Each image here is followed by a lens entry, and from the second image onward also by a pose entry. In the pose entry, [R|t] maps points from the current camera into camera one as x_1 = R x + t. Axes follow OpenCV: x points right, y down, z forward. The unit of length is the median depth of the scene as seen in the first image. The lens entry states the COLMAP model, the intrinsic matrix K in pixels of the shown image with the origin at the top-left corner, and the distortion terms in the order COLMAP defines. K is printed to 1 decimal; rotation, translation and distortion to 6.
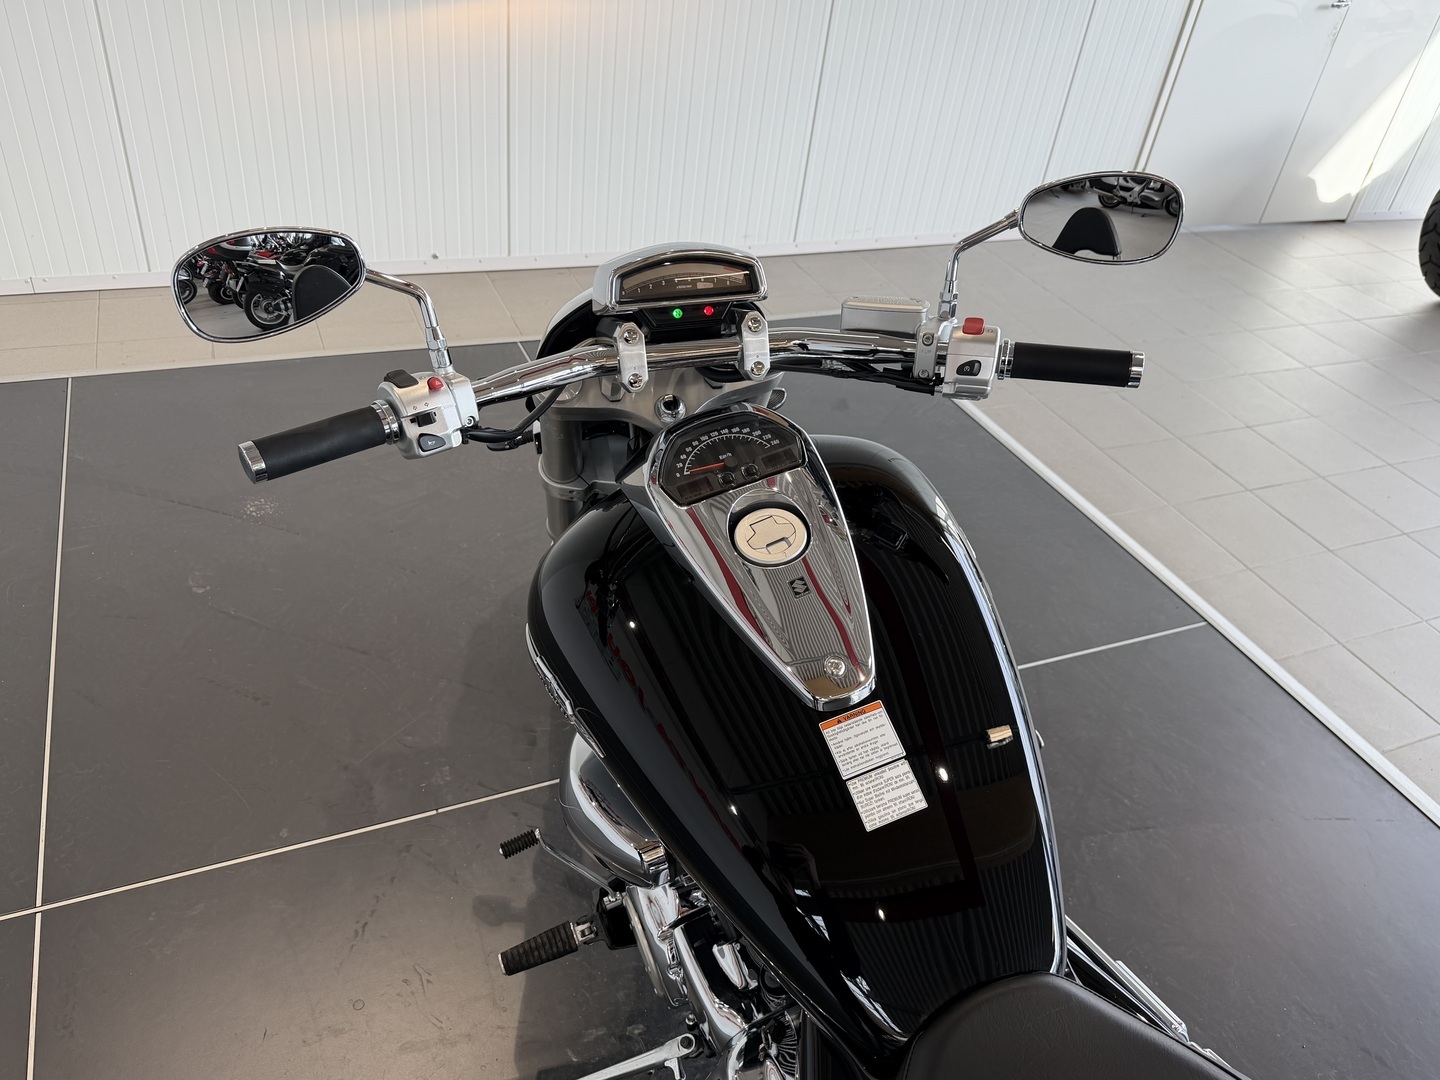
lens RADIAL K [[1070.4, 0, 718.8], [0, 1070.4, 534.4], [0, 0, 1]] dist [0.071806, -0.107517]
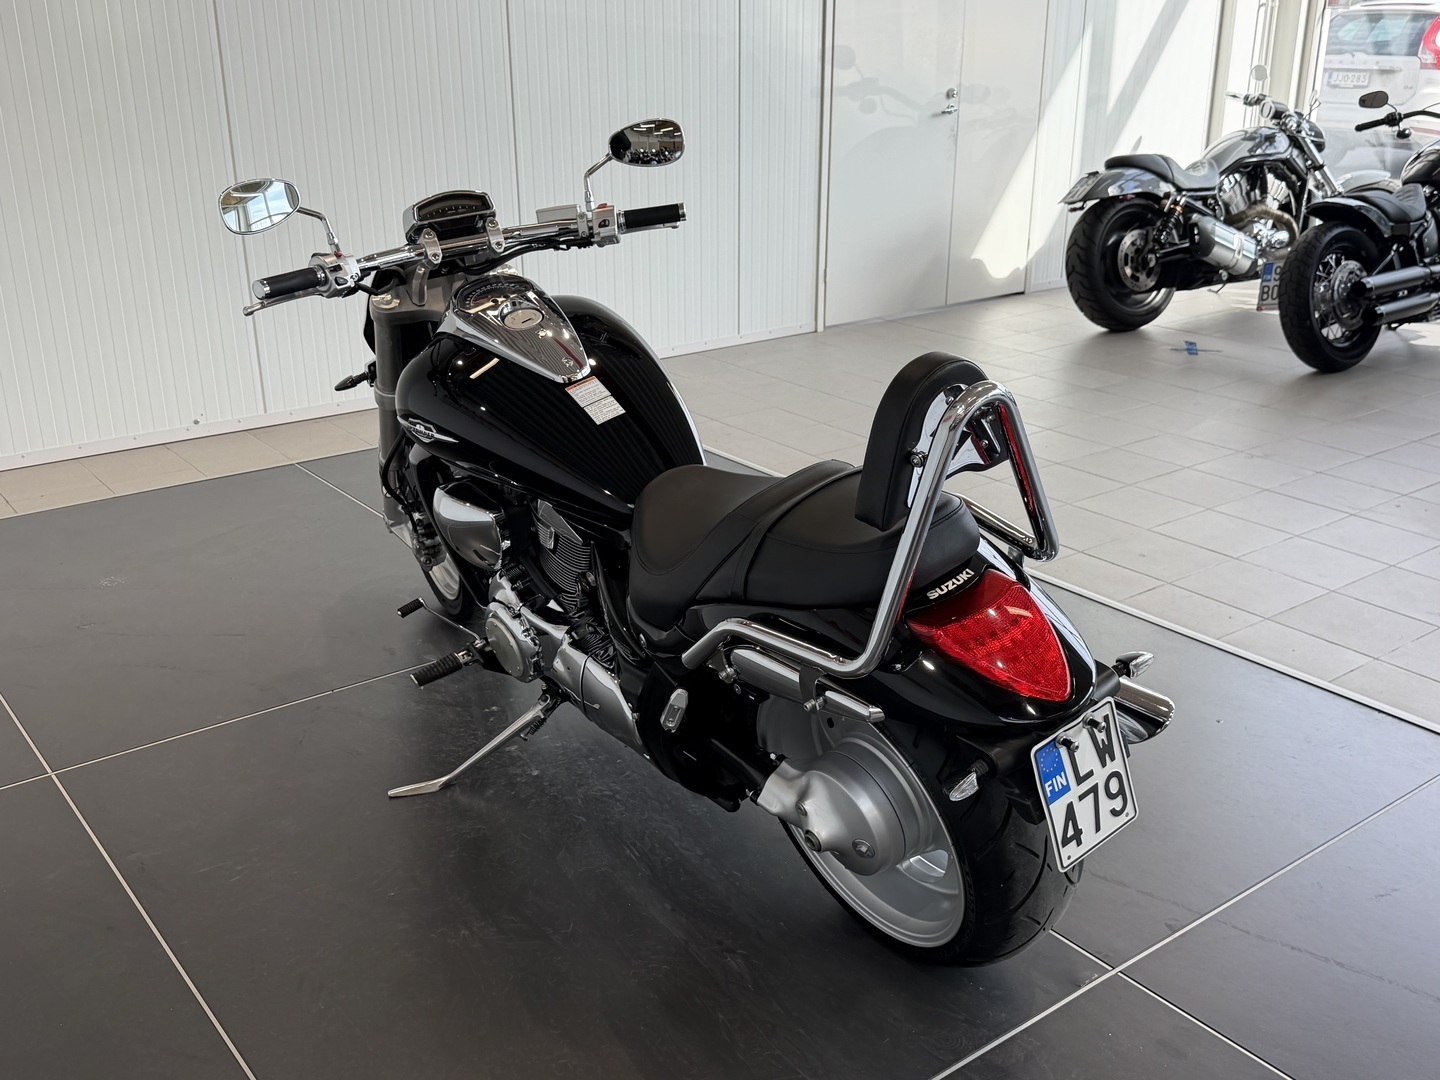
lens RADIAL K [[1451.0, 0, 729.1], [0, 1451.0, 536.3], [0, 0, 1]] dist [0.169720, -0.253626]
pose [[0.963304, -0.193516, 0.186001, -0.155159], [0.235984, 0.940789, -0.243367, 1.072847], [-0.127892, 0.278330, 0.951933, -1.412011]]
